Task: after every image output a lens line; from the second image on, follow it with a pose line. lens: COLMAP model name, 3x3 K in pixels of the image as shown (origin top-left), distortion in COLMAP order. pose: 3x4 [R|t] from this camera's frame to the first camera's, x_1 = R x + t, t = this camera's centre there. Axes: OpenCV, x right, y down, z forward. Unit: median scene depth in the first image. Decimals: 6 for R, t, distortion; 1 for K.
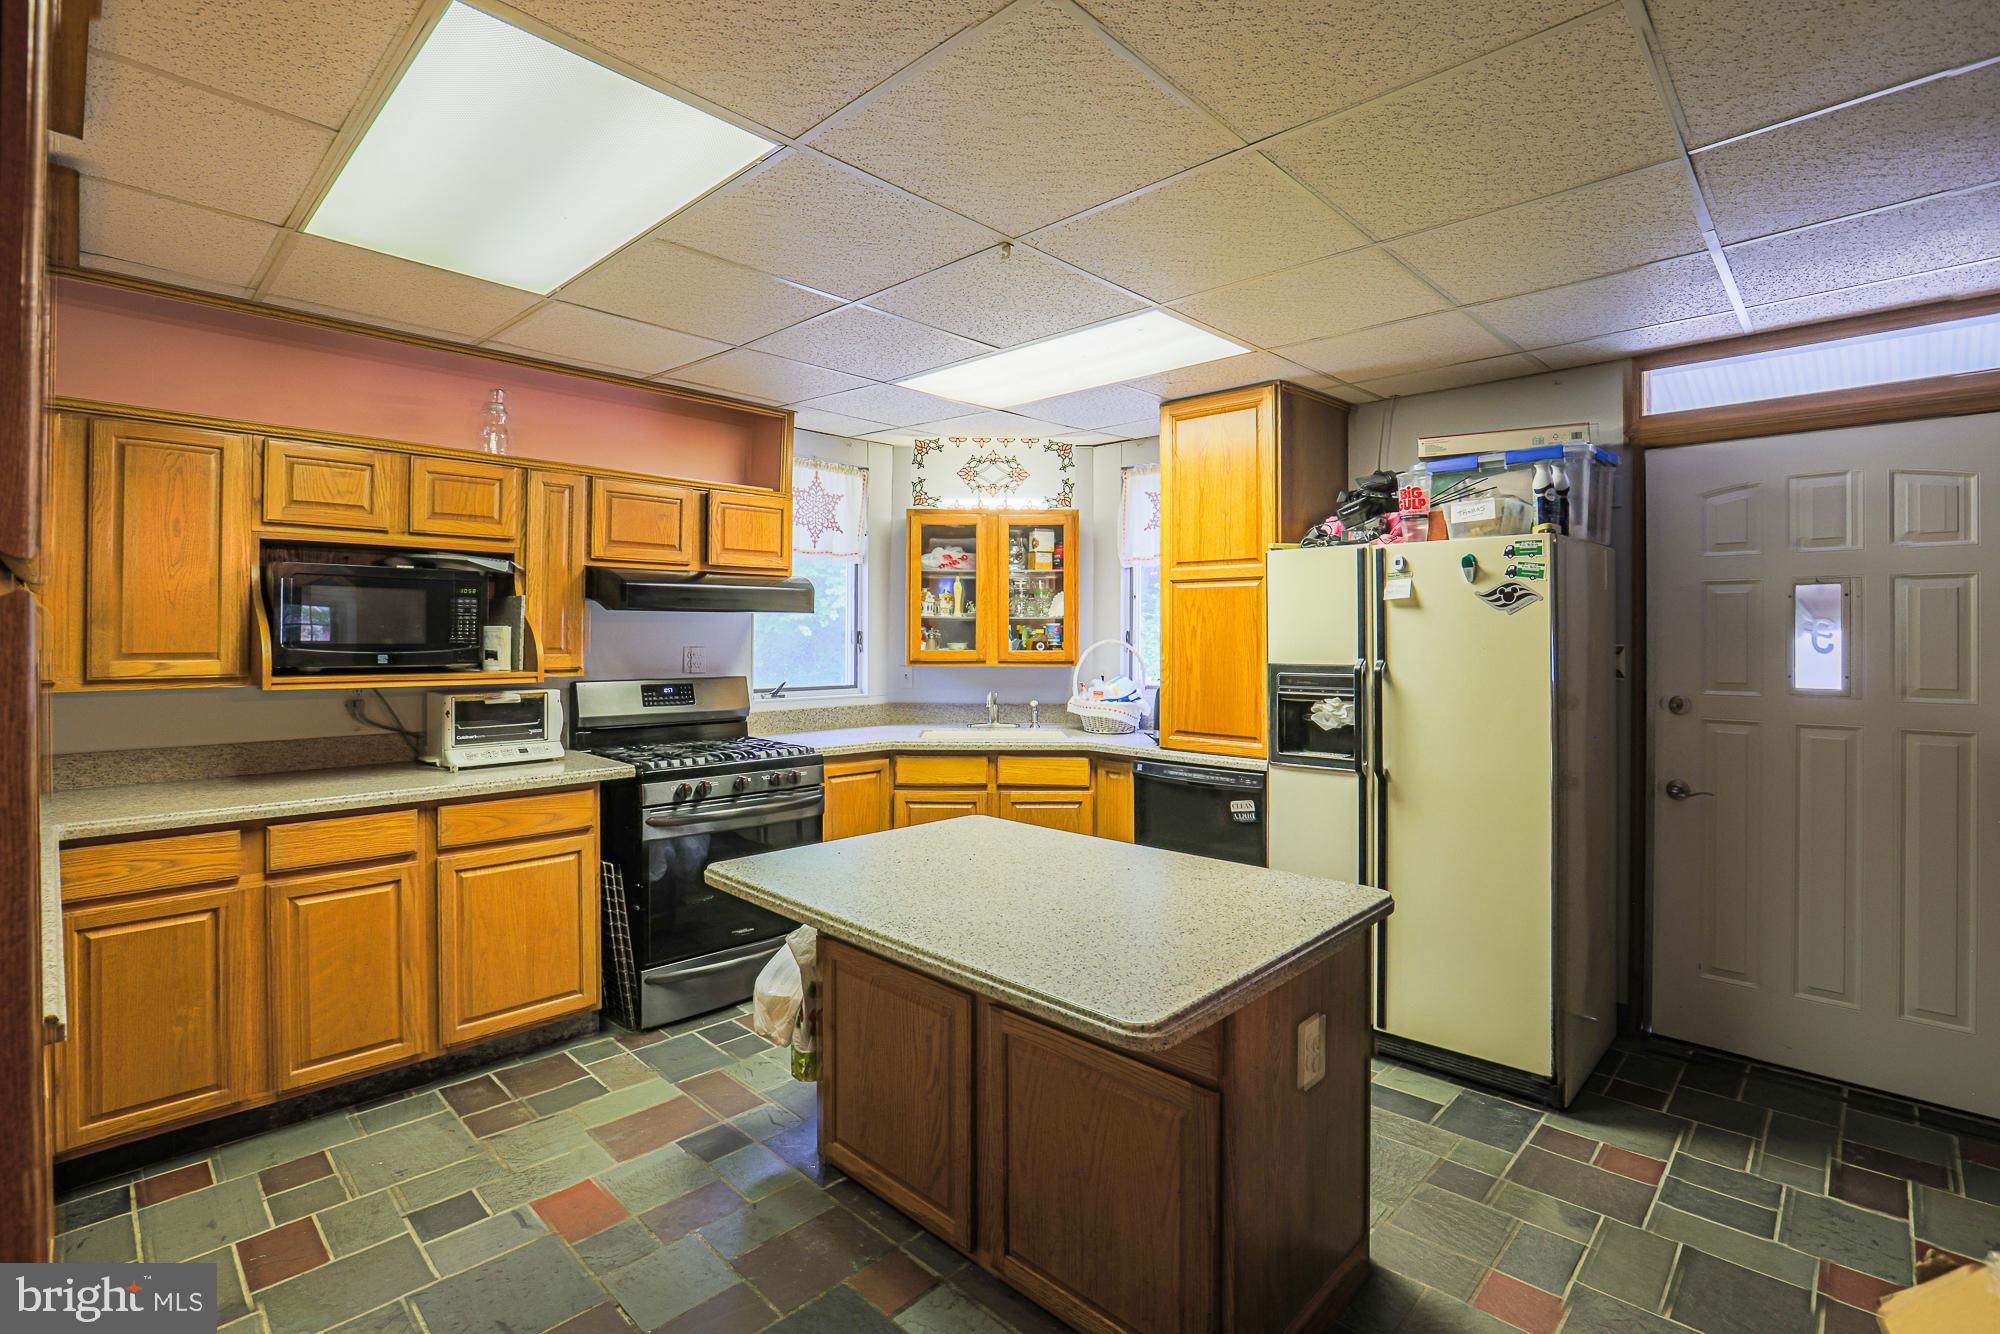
lens RADIAL K [[923.8, 0, 1001.7], [0, 923.8, 652.6], [0, 0, 1]] dist [-0.071258, 0.032899]
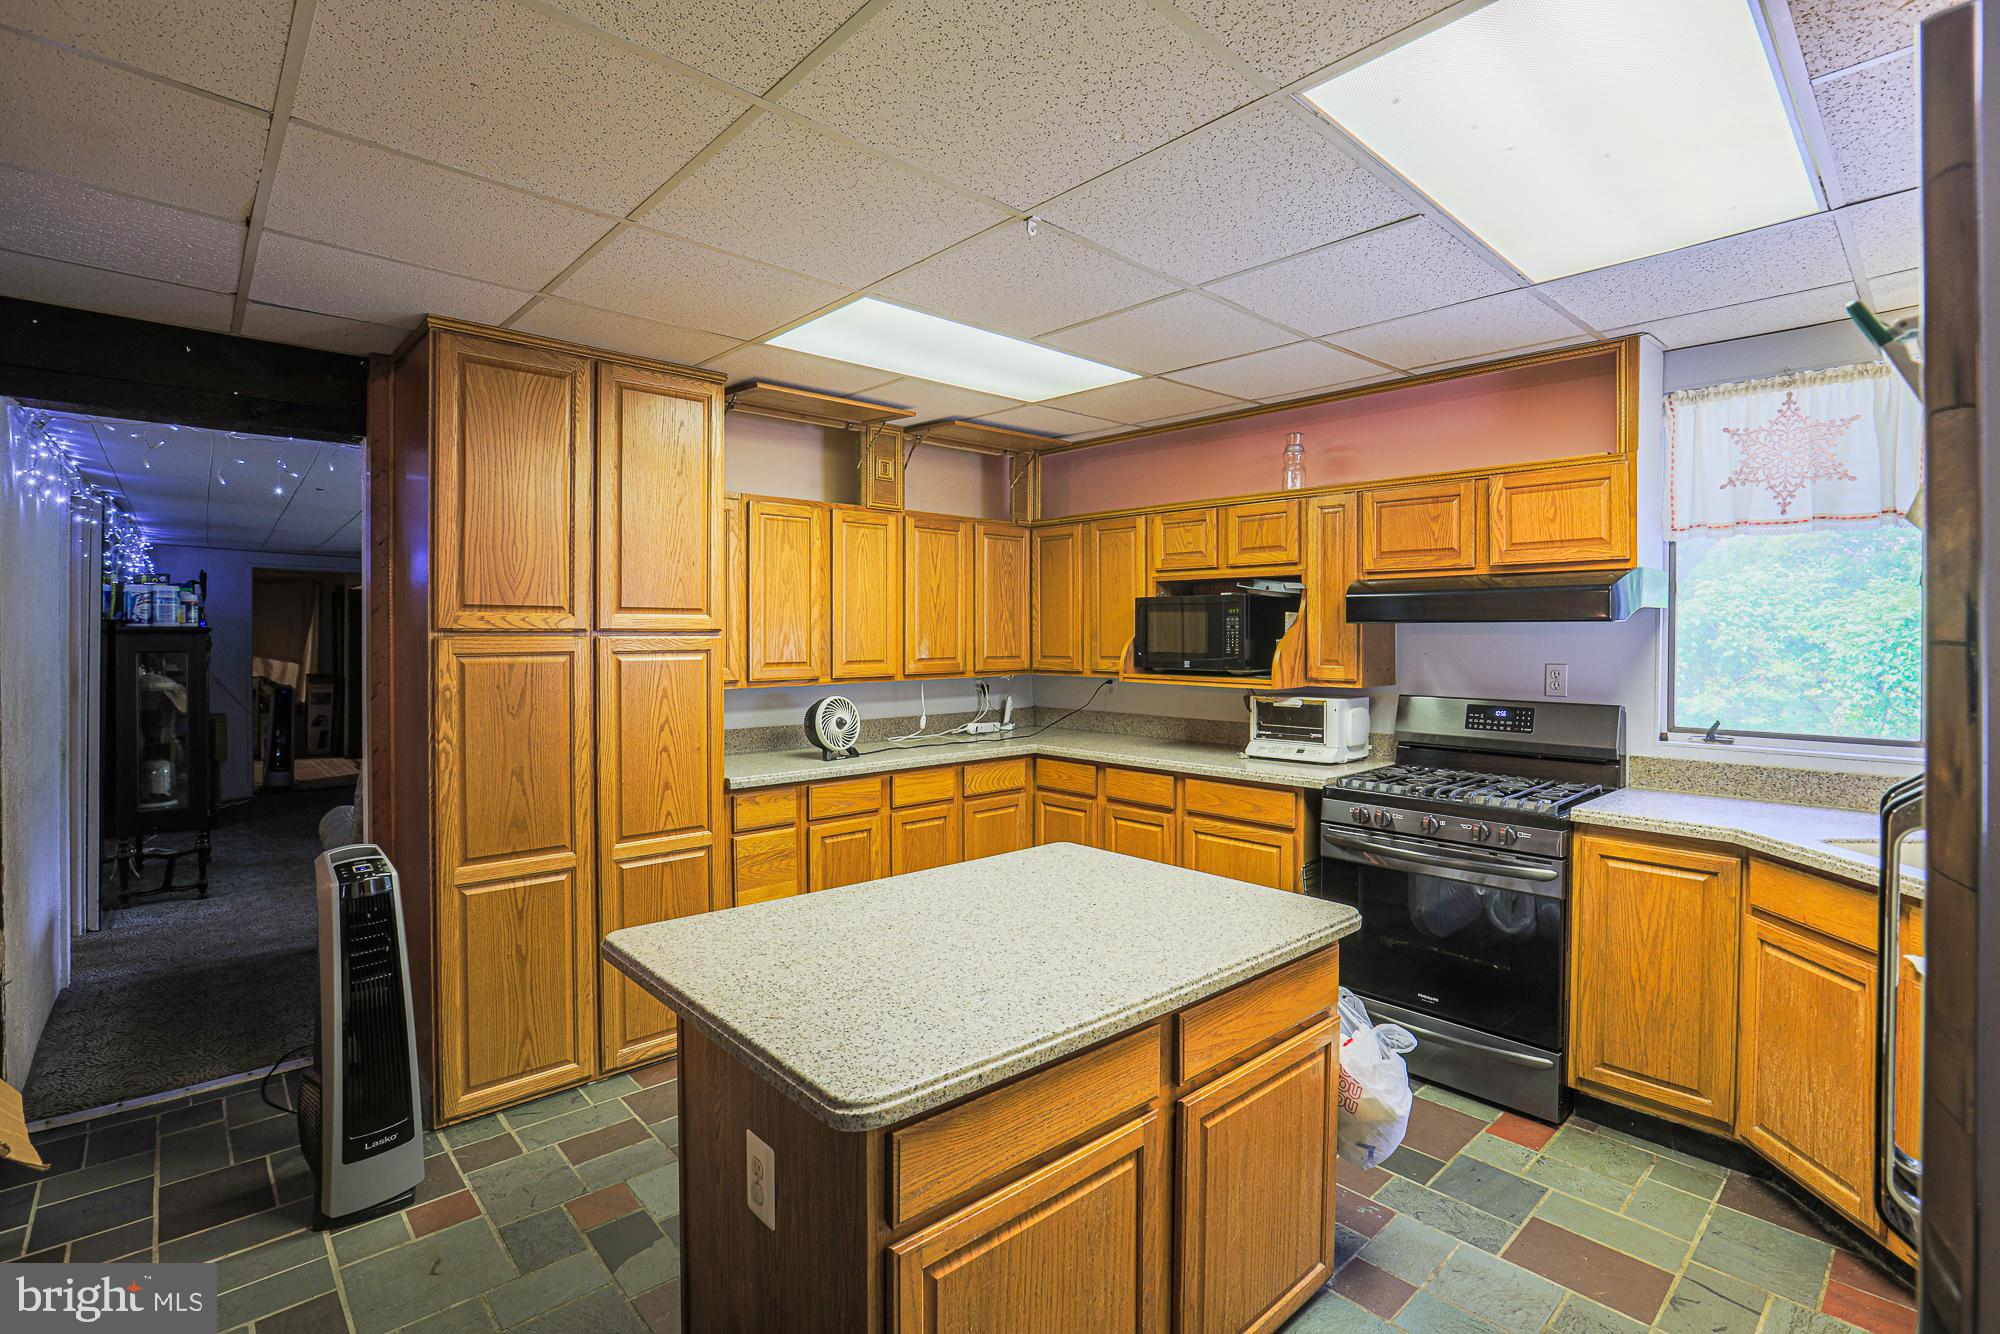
lens RADIAL K [[923.8, 0, 1001.7], [0, 923.8, 652.6], [0, 0, 1]] dist [-0.071258, 0.032899]
pose [[-0.070805, 0.012313, -0.997414, 0.643349], [-0.024805, 0.999593, 0.014100, -0.020398], [0.997182, 0.025739, -0.070470, 0.735563]]
